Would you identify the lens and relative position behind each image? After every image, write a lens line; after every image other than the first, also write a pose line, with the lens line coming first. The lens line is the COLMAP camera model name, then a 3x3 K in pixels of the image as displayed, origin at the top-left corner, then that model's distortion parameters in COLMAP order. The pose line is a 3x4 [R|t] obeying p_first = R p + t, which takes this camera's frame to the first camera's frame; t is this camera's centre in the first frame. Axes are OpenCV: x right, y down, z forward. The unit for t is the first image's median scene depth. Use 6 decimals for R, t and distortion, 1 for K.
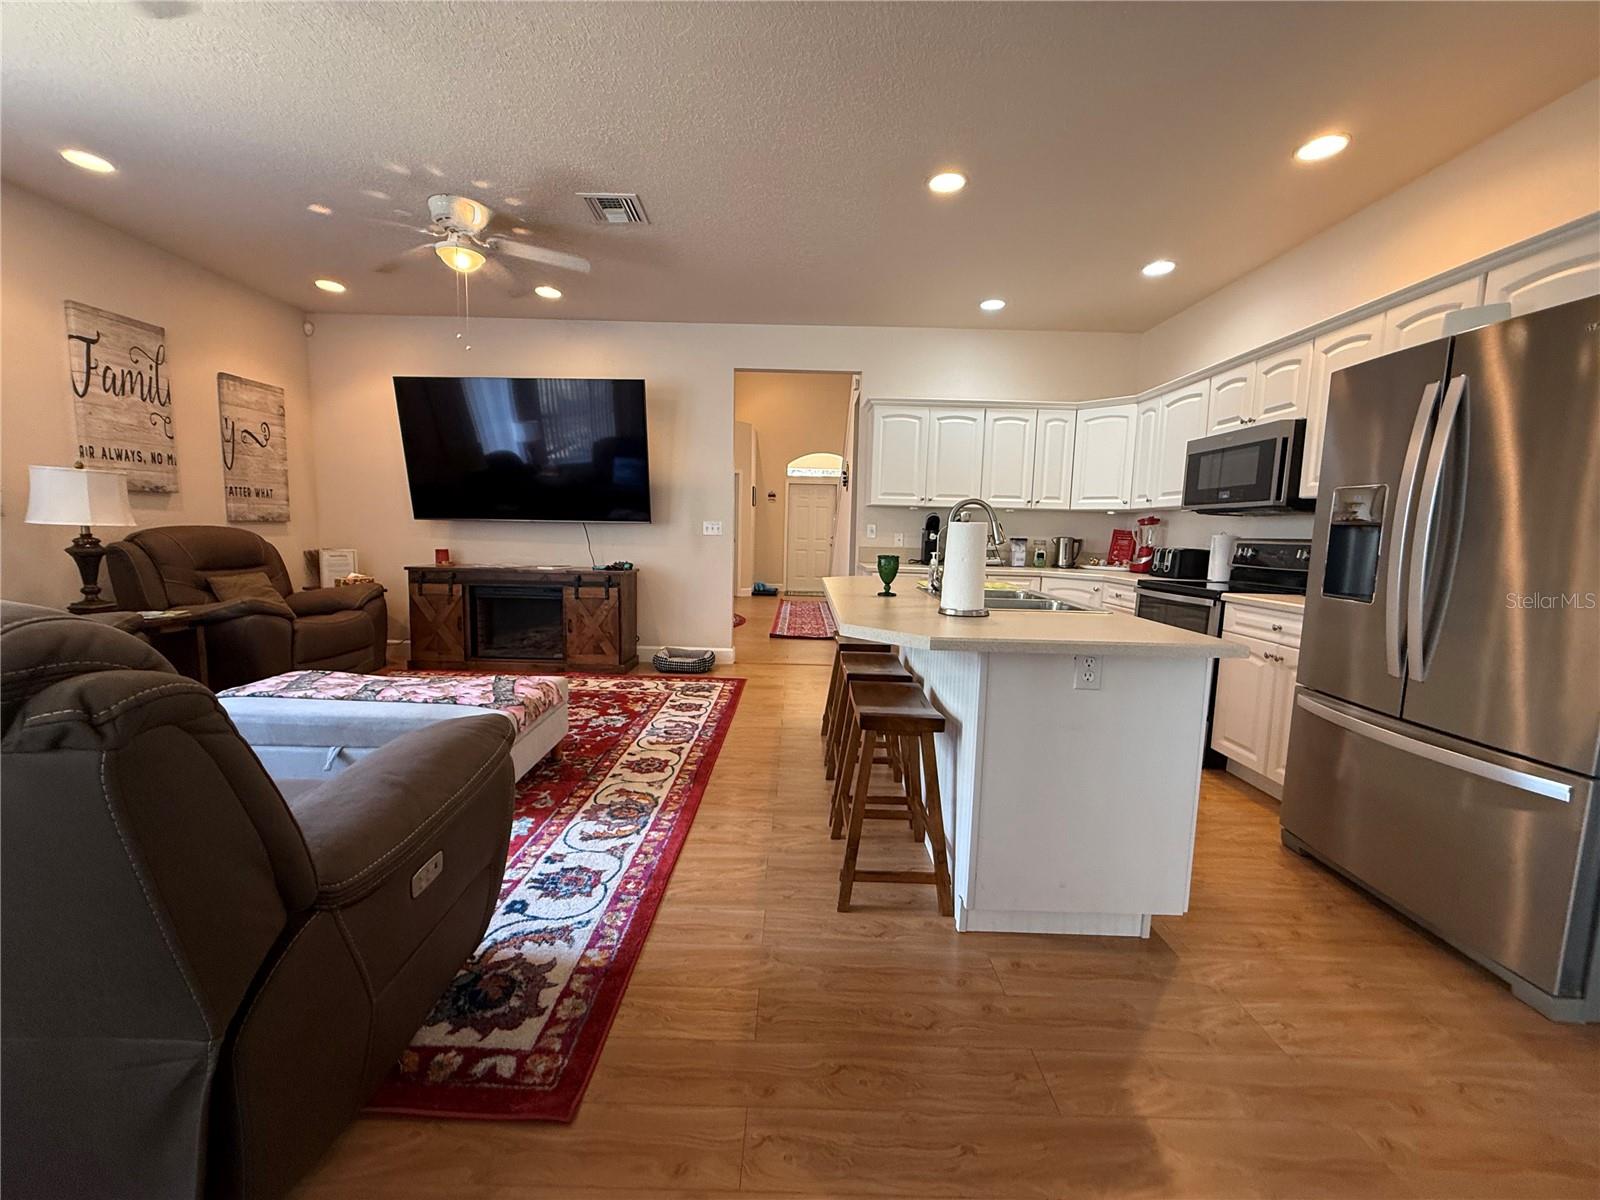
lens RADIAL K [[635.6, 0, 795.7], [0, 635.6, 599.9], [0, 0, 1]] dist [-0.001234, 0.000103]
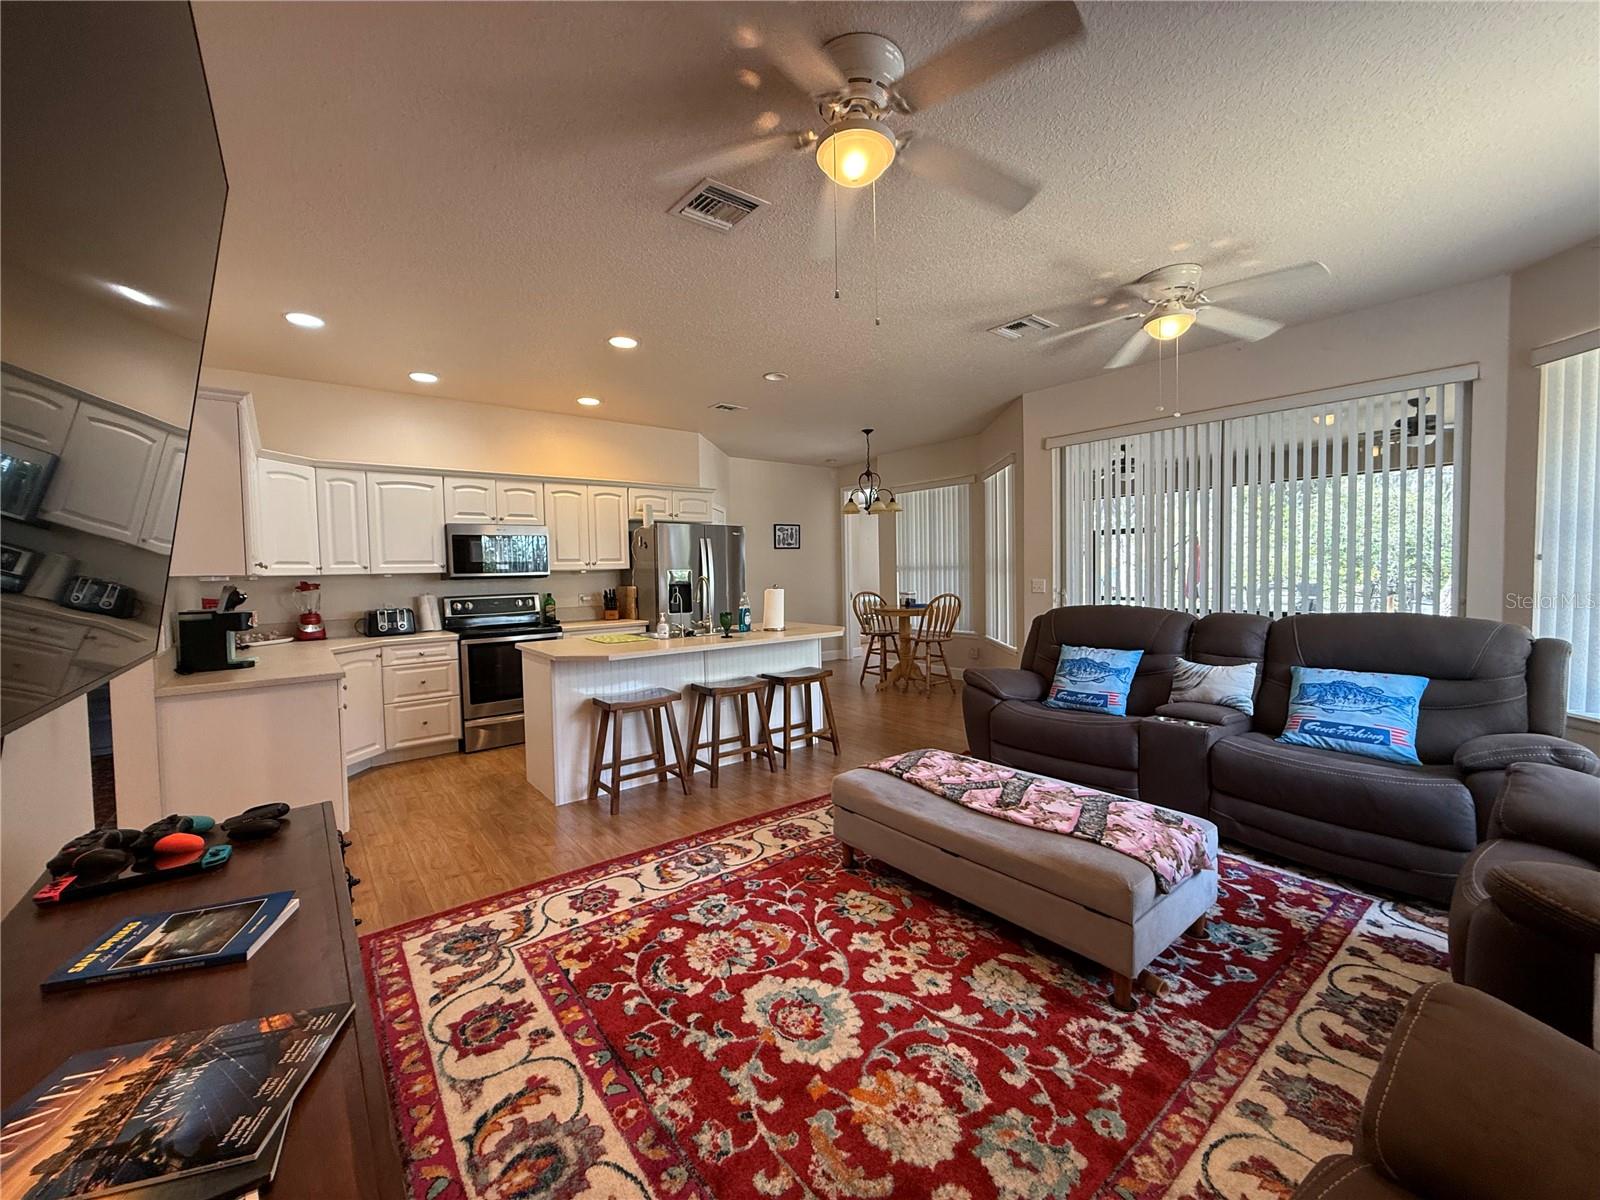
lens RADIAL K [[635.6, 0, 795.6], [0, 635.6, 595.4], [0, 0, 1]] dist [-0.001234, 0.000103]
pose [[-0.625418, -0.045084, 0.778986, -0.864261], [0.092102, 0.987085, 0.131073, -0.219431], [-0.774835, 0.153722, -0.613189, 1.312528]]
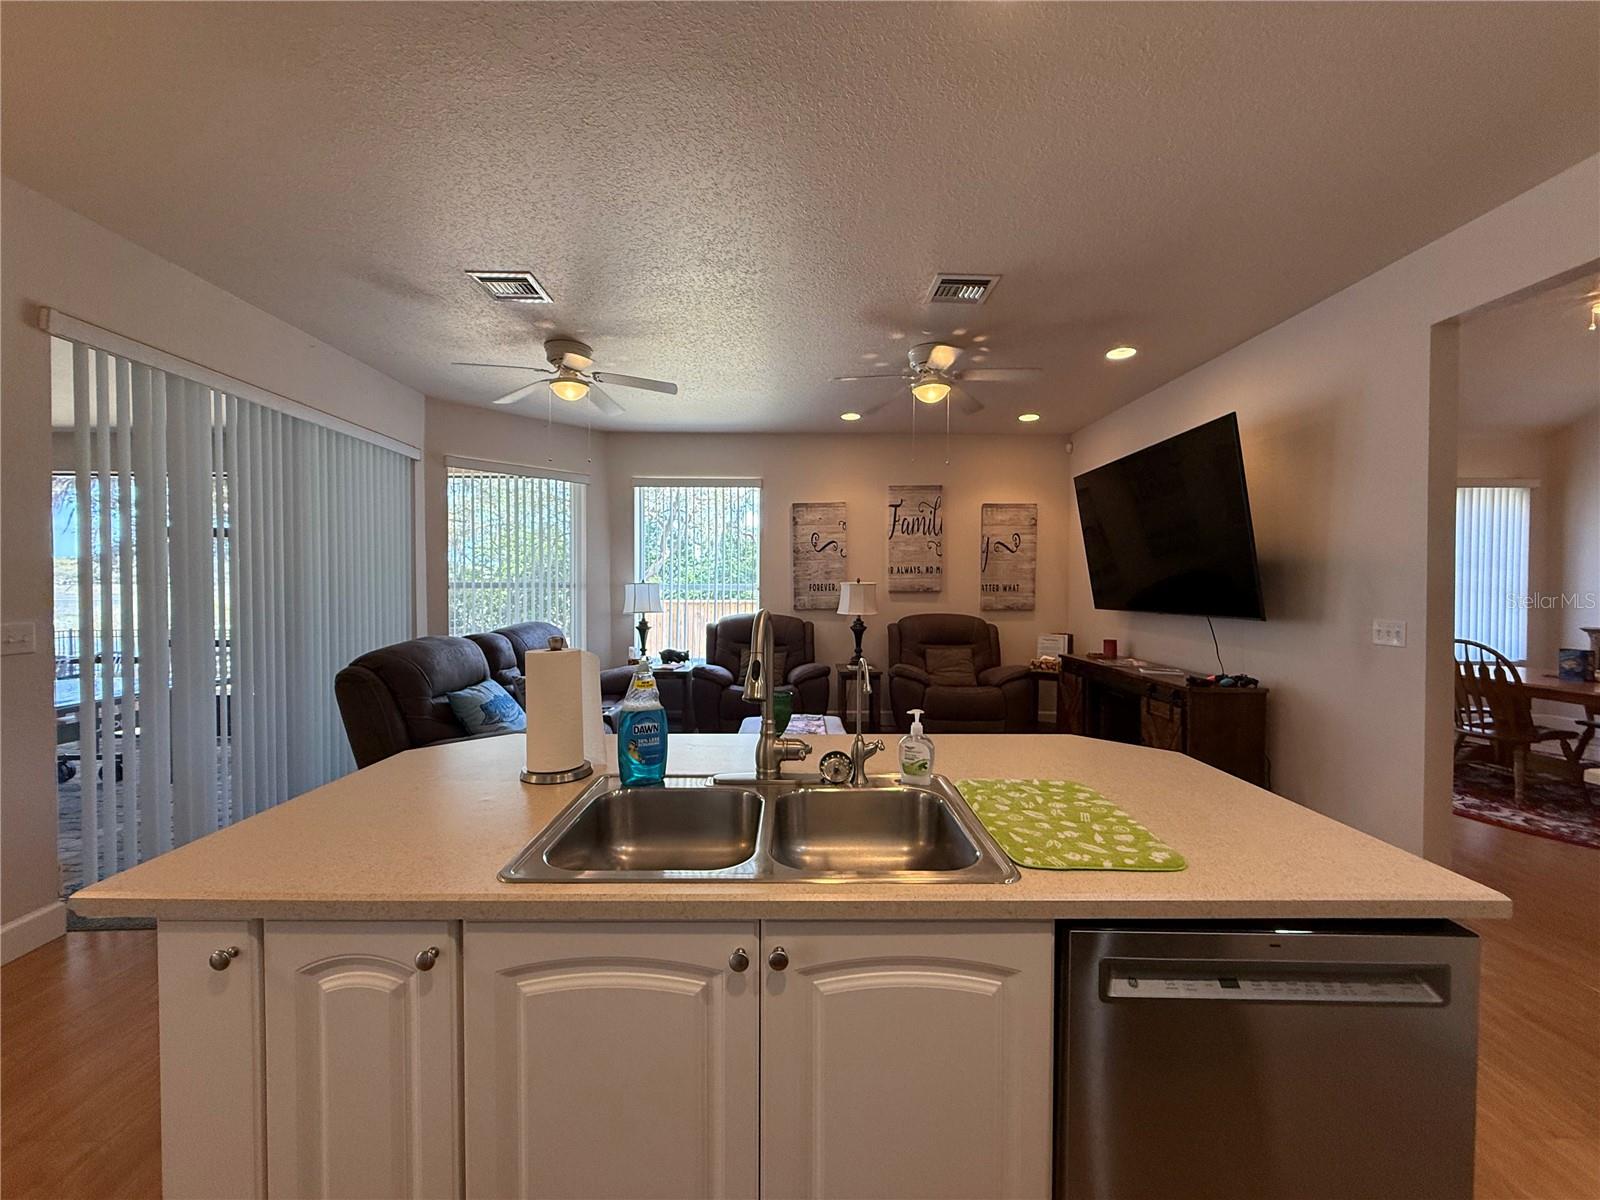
lens RADIAL K [[635.6, 0, 794.9], [0, 635.6, 602.2], [0, 0, 1]] dist [-0.001234, 0.000103]
pose [[0.010471, 0.004763, -0.999934, 0.575995], [-0.114761, 0.993387, 0.003530, -0.120196], [0.993338, 0.114717, 0.010949, 0.710793]]
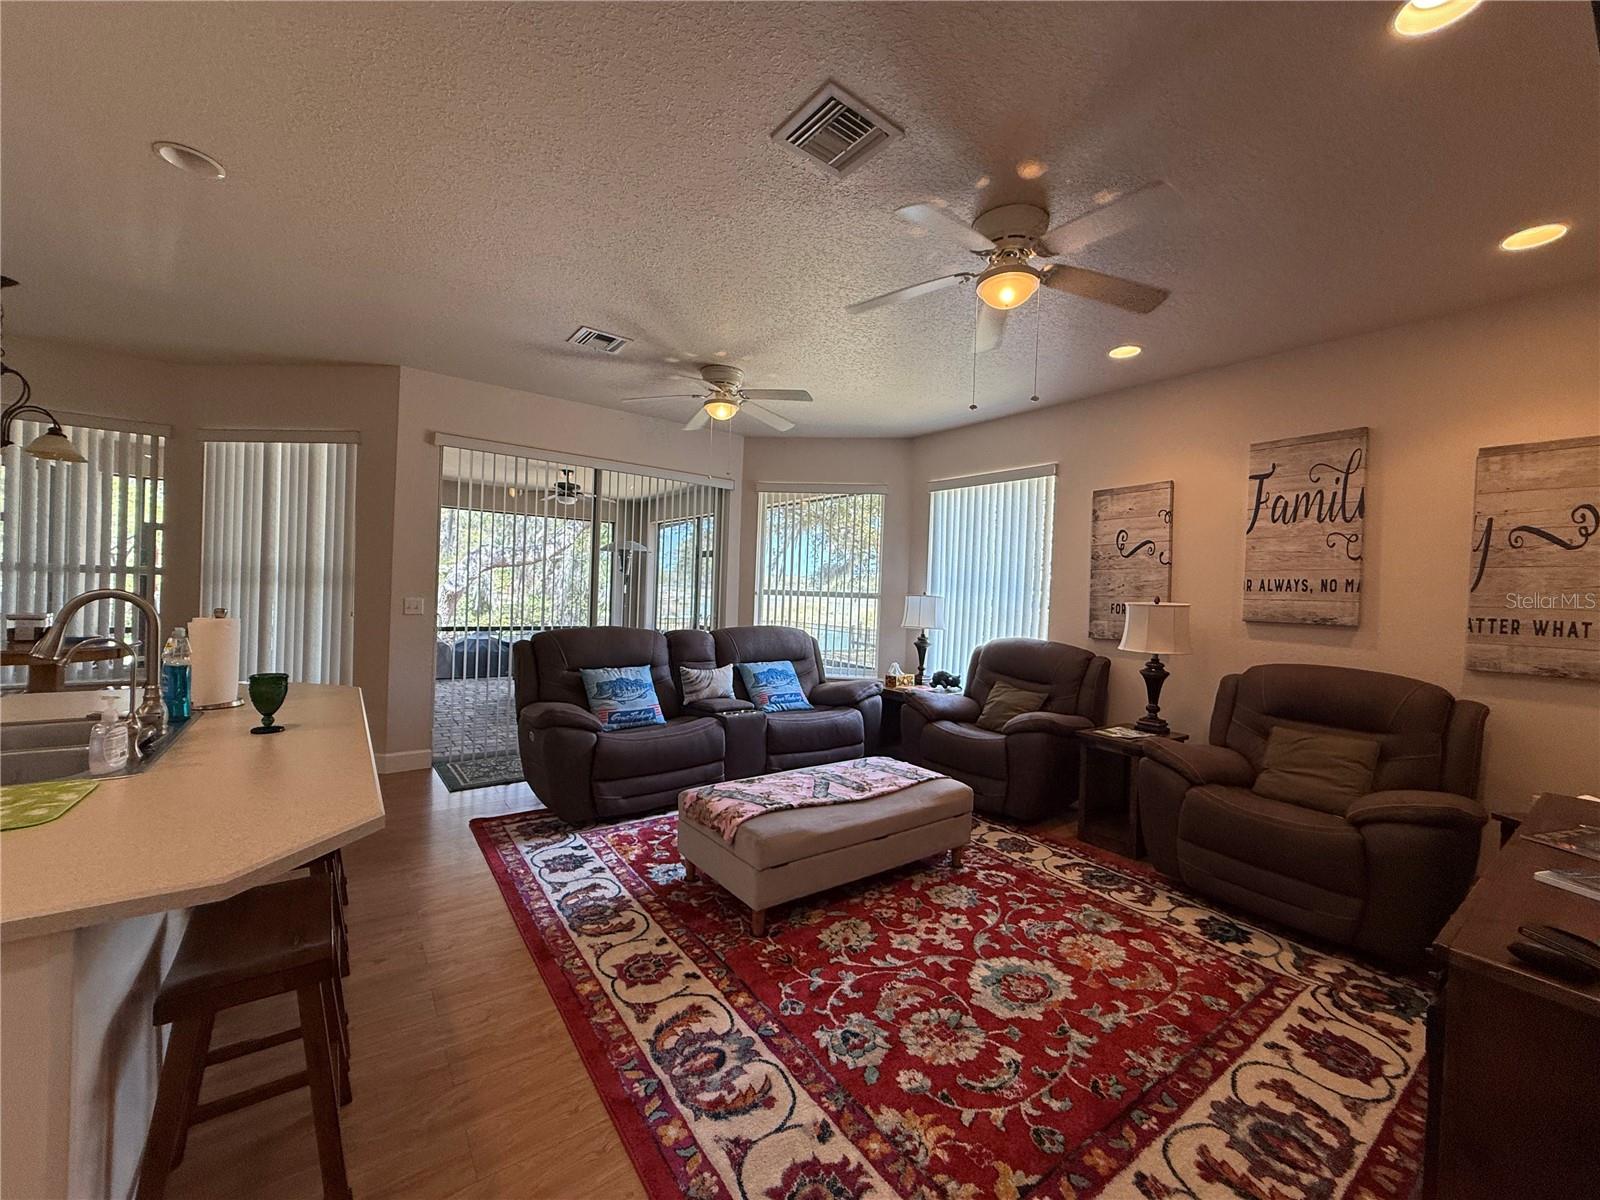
lens RADIAL K [[635.6, 0, 798.8], [0, 635.6, 600.5], [0, 0, 1]] dist [-0.001234, 0.000103]
pose [[-0.803547, -0.045260, -0.593517, 0.066683], [-0.123358, 0.988120, 0.091659, -0.206836], [0.582318, 0.146868, -0.799585, 1.352788]]
